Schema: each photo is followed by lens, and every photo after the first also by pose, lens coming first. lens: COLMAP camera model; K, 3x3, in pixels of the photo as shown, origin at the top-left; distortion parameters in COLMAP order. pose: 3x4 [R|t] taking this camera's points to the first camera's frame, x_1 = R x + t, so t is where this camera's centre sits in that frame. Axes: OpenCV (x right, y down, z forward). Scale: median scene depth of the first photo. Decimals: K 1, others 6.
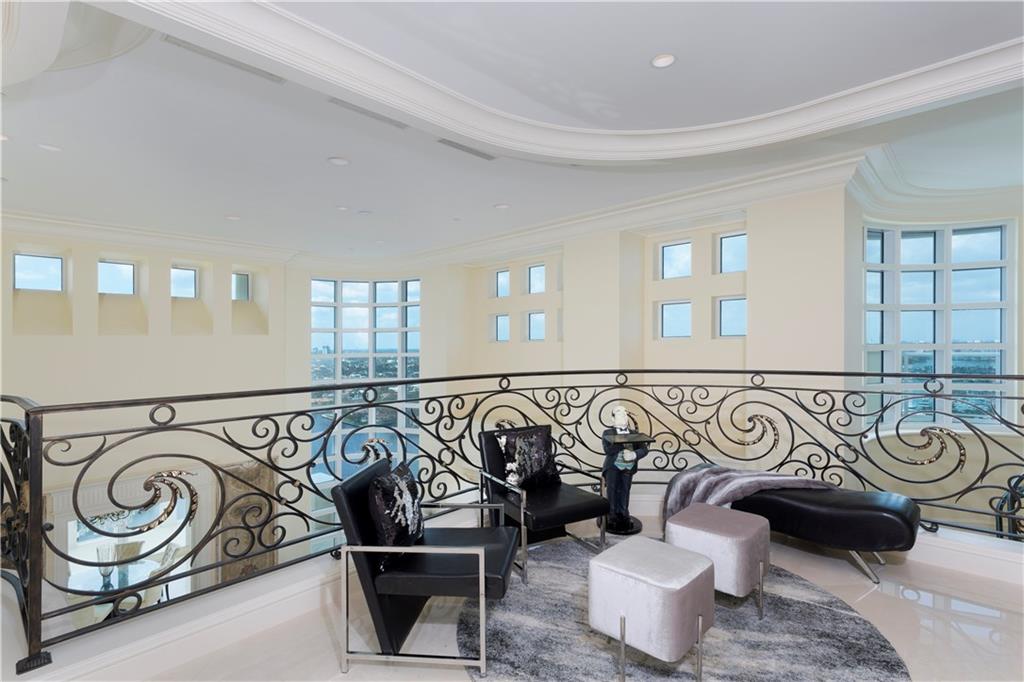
lens RADIAL K [[491.8, 0, 487.1], [0, 491.8, 346.1], [0, 0, 1]] dist [0.004444, 0.000888]
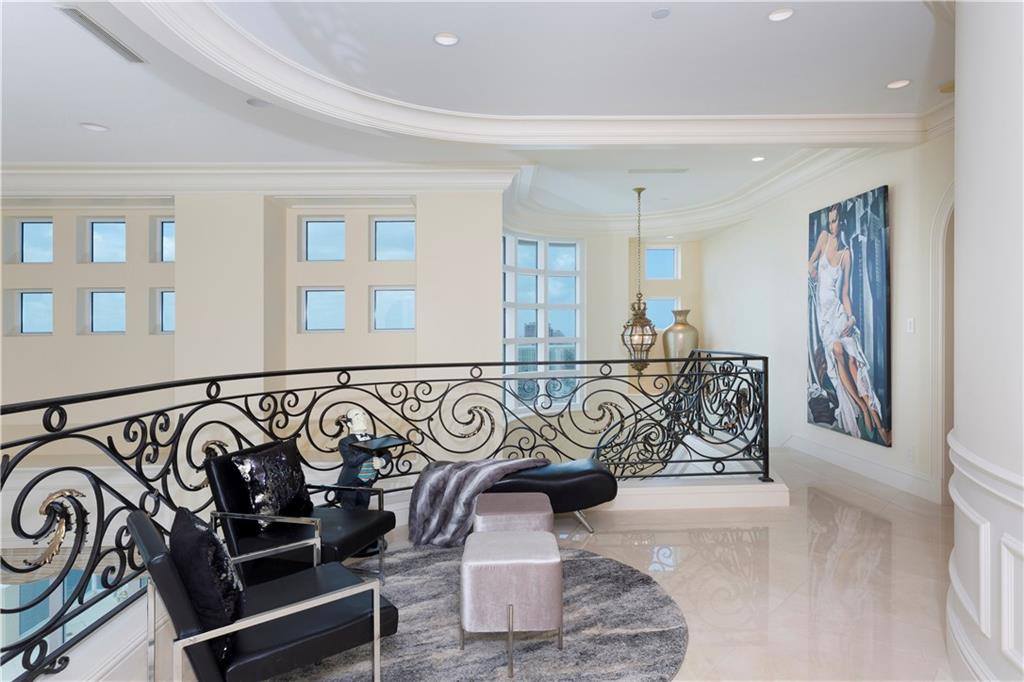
lens RADIAL K [[611.9, 0, 512.0], [0, 611.9, 341.0], [0, 0, 1]] dist [-0.002739, -0.000234]
pose [[0.695561, -0.001122, 0.718466, -0.332546], [0.002626, 0.999996, -0.000981, 0.005811], [-0.718462, 0.002569, 0.695561, 0.069131]]
